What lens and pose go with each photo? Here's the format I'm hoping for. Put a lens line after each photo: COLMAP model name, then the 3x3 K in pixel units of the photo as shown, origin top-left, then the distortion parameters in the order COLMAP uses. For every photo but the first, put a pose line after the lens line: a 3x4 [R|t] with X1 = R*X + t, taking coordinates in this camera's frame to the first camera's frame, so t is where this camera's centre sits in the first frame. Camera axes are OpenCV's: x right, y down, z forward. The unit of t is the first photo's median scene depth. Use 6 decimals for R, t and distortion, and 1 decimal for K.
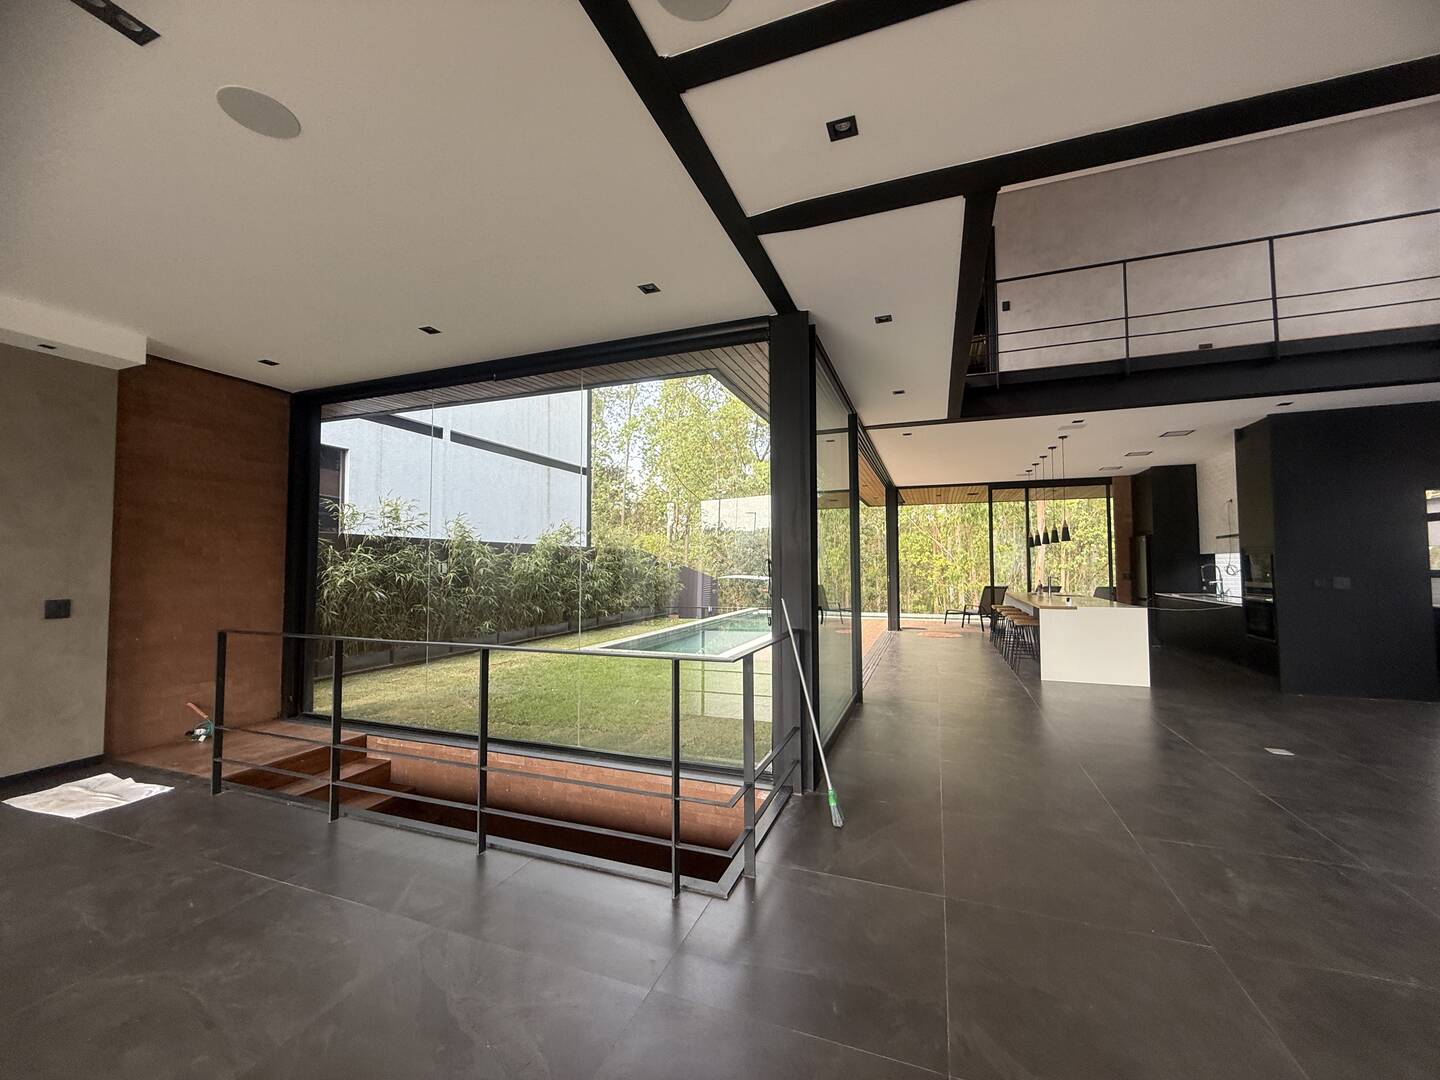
lens RADIAL K [[577.5, 0, 716.9], [0, 577.5, 541.1], [0, 0, 1]] dist [-0.000281, 0.000614]
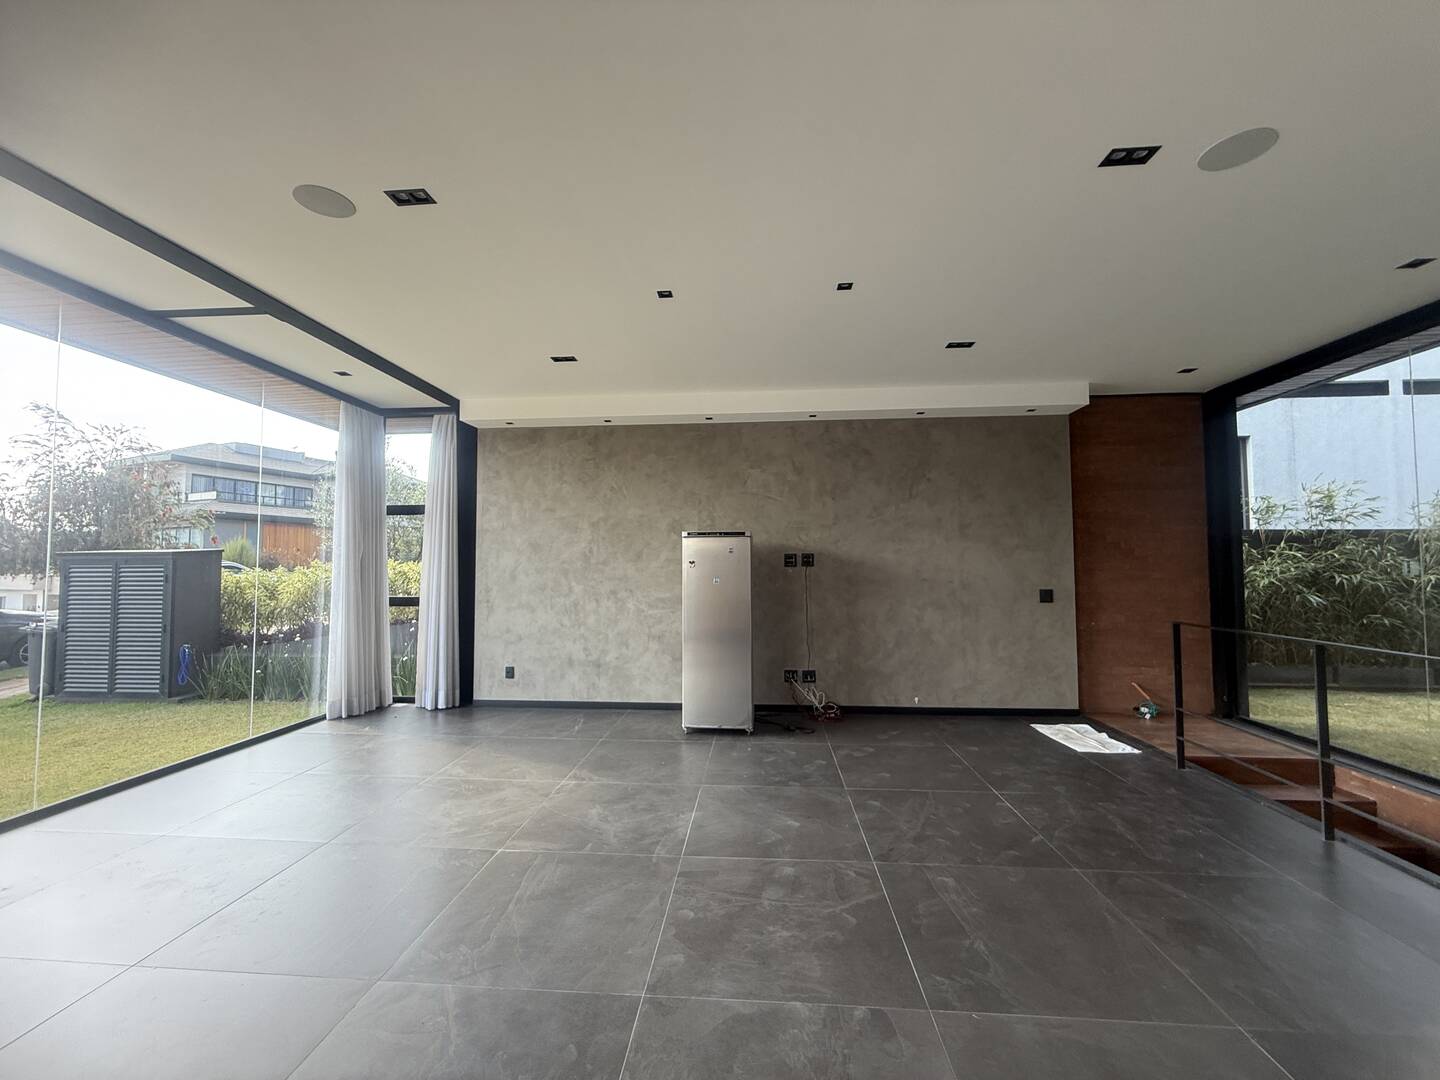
lens RADIAL K [[577.5, 0, 716.9], [0, 577.5, 541.1], [0, 0, 1]] dist [-0.000281, 0.000614]
pose [[0.277873, -0.040425, -0.959767, -0.016463], [0.041256, 0.998694, -0.030120, -0.003540], [0.959731, -0.031227, 0.279179, -0.099151]]
